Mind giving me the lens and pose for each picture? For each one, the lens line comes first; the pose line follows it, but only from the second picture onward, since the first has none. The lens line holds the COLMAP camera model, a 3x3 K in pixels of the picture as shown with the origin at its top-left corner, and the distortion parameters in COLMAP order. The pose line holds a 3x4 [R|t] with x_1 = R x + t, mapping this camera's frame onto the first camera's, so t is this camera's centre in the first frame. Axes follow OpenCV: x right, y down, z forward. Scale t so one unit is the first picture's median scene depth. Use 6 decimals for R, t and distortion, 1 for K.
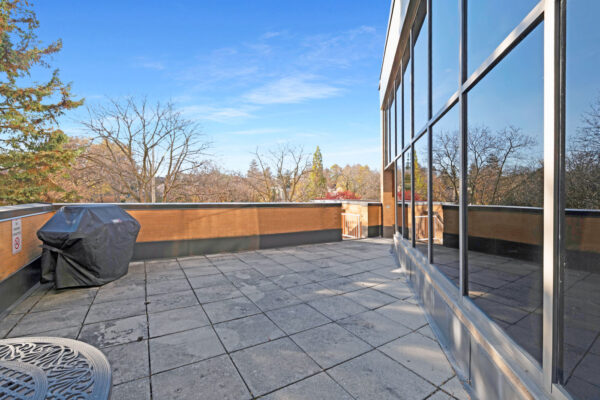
lens RADIAL K [[244.8, 0, 299.6], [0, 244.8, 199.6], [0, 0, 1]] dist [-0.008387, -0.004620]
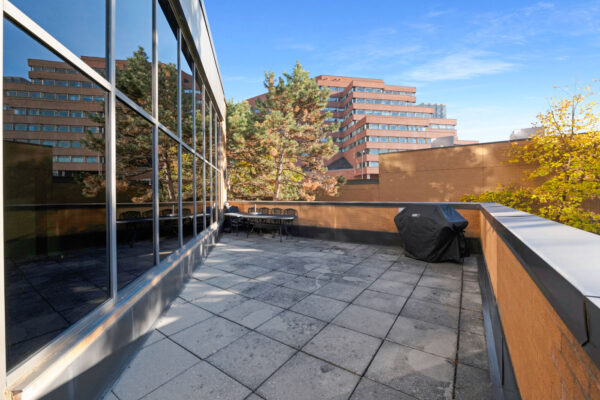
lens RADIAL K [[244.8, 0, 296.3], [0, 244.8, 196.3], [0, 0, 1]] dist [-0.008387, -0.004620]
pose [[-0.916898, -0.003510, -0.399106, 0.399528], [-0.004325, 0.999990, 0.001141, -0.020005], [0.399098, 0.002772, -0.916904, 1.957772]]
